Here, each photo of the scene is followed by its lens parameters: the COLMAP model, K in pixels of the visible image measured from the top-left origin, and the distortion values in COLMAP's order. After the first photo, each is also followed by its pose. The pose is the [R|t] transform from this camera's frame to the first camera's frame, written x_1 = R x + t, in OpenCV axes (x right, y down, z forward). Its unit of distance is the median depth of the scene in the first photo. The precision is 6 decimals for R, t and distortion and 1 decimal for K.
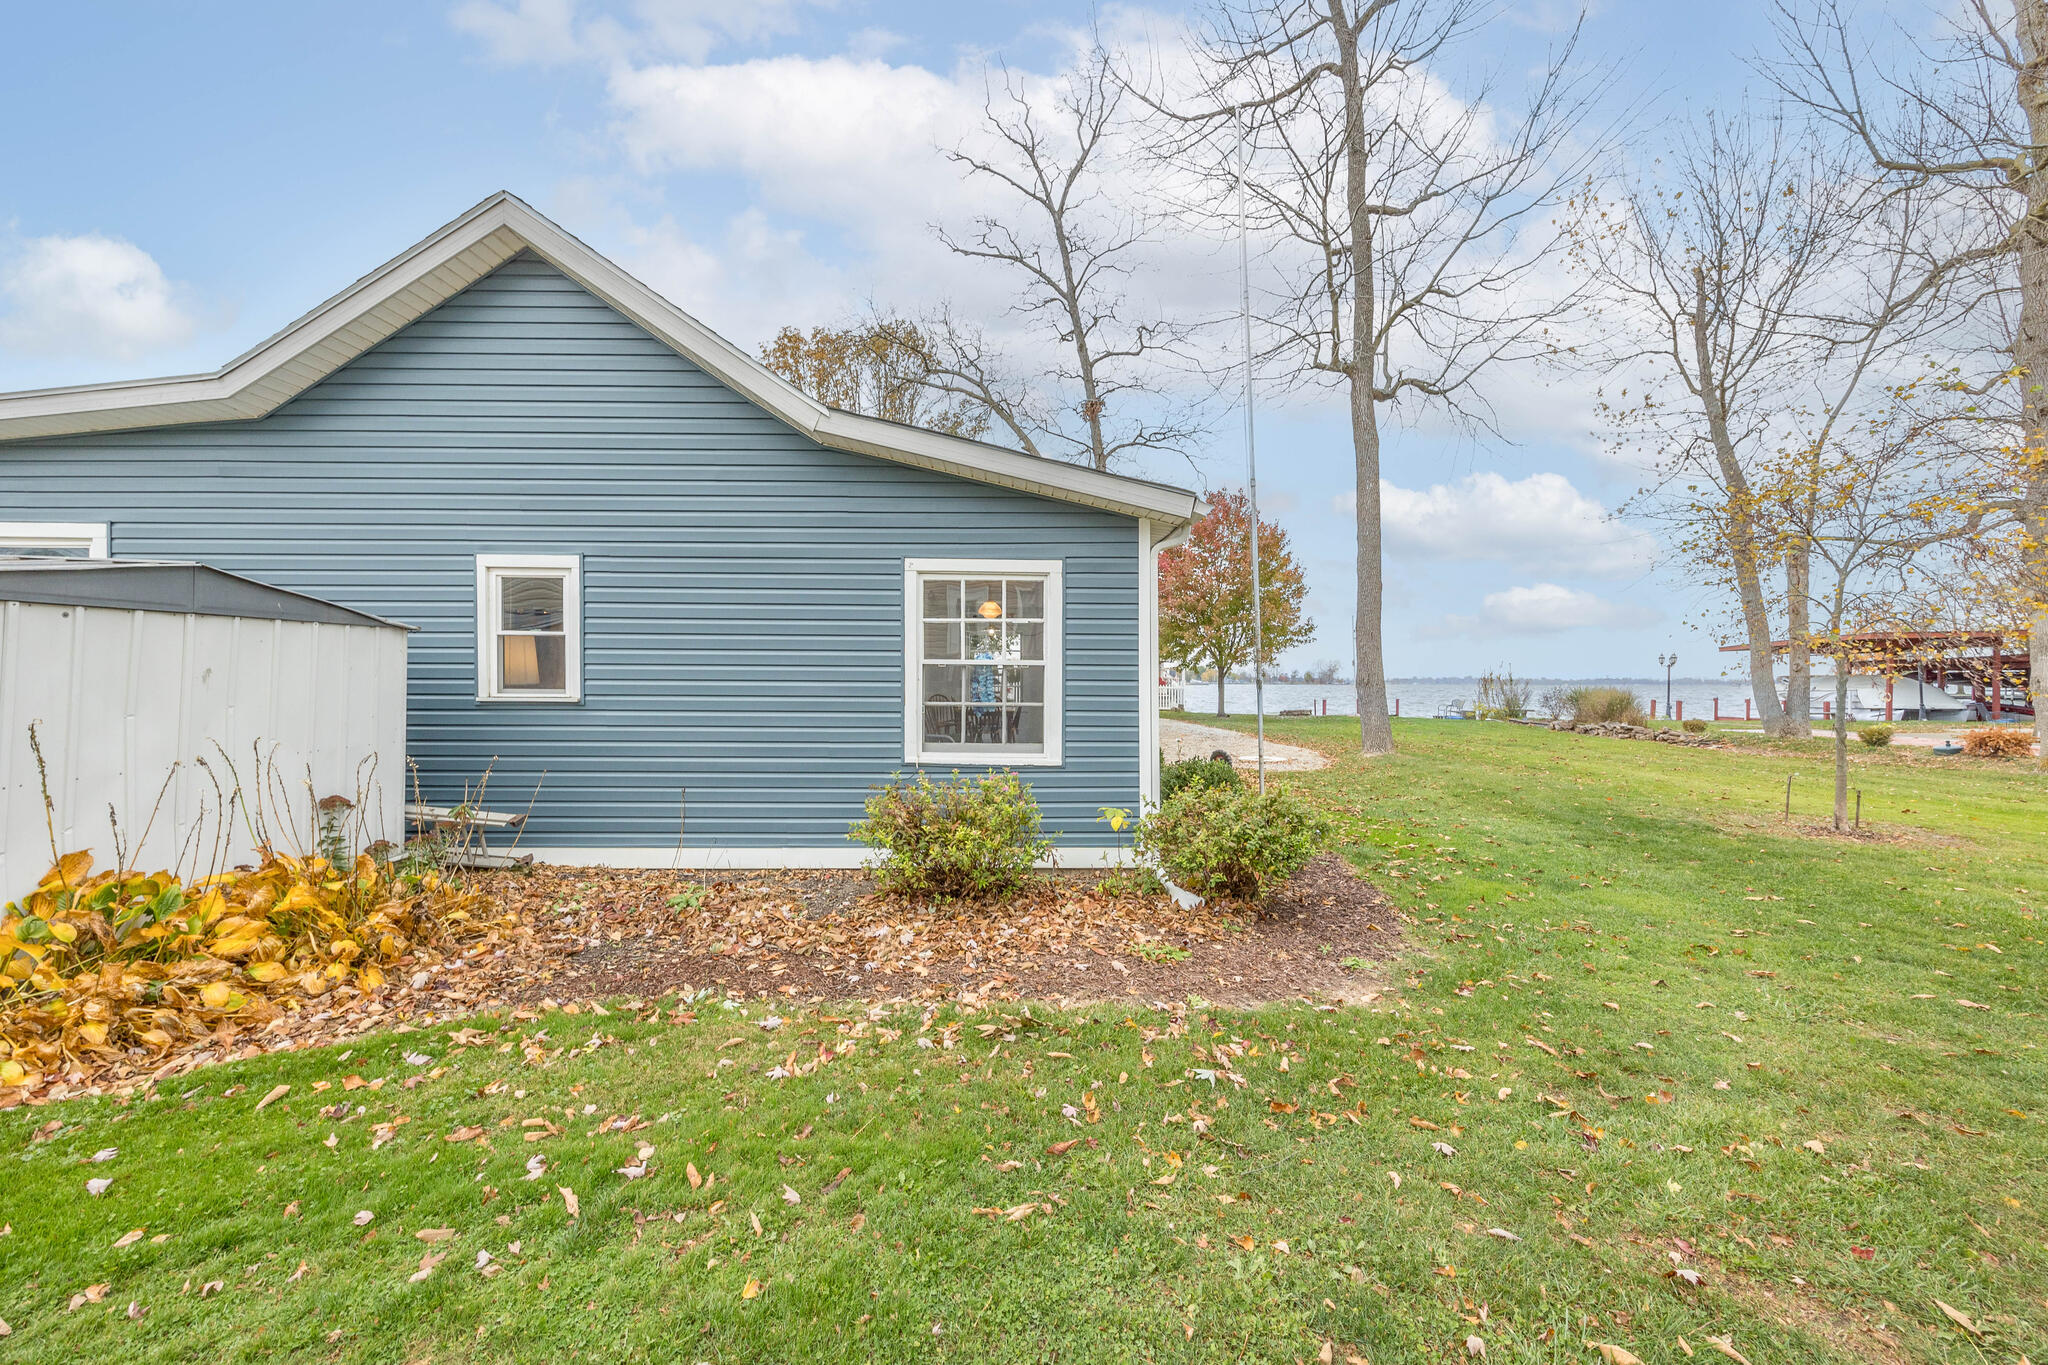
lens RADIAL K [[820.0, 0, 1023.0], [0, 820.0, 679.6], [0, 0, 1]] dist [0.000375, -0.000002]
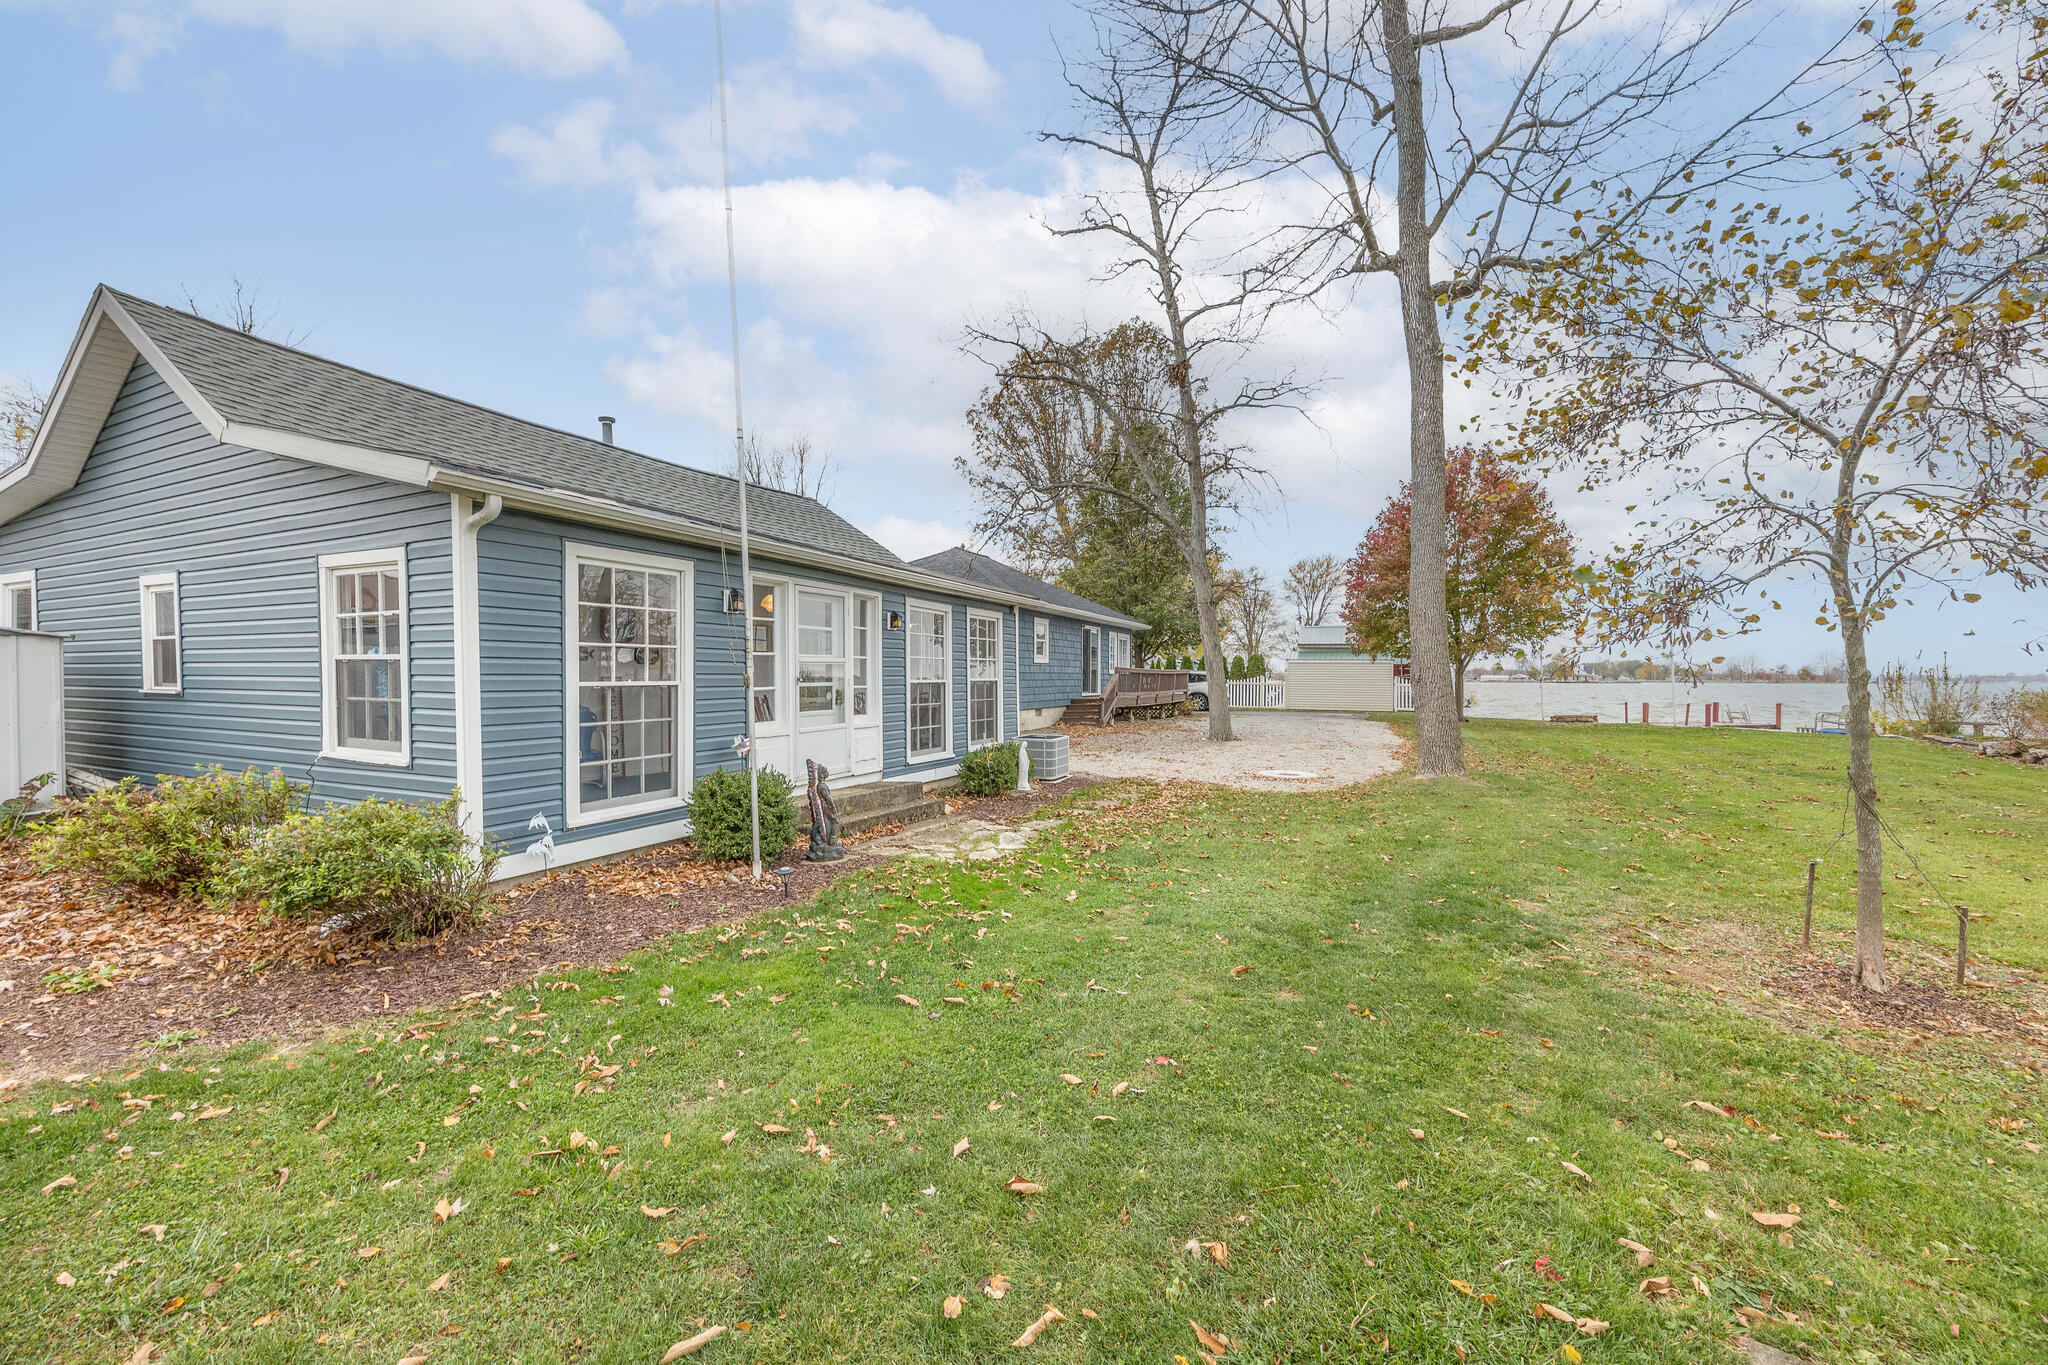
lens RADIAL K [[799.2, 0, 1028.8], [0, 799.2, 674.6], [0, 0, 1]] dist [-0.001299, -0.000020]
pose [[0.897000, -0.000518, -0.442031, 0.840174], [-0.000654, 0.999997, -0.002498, 0.001114], [0.442031, 0.002530, 0.896996, 0.383810]]
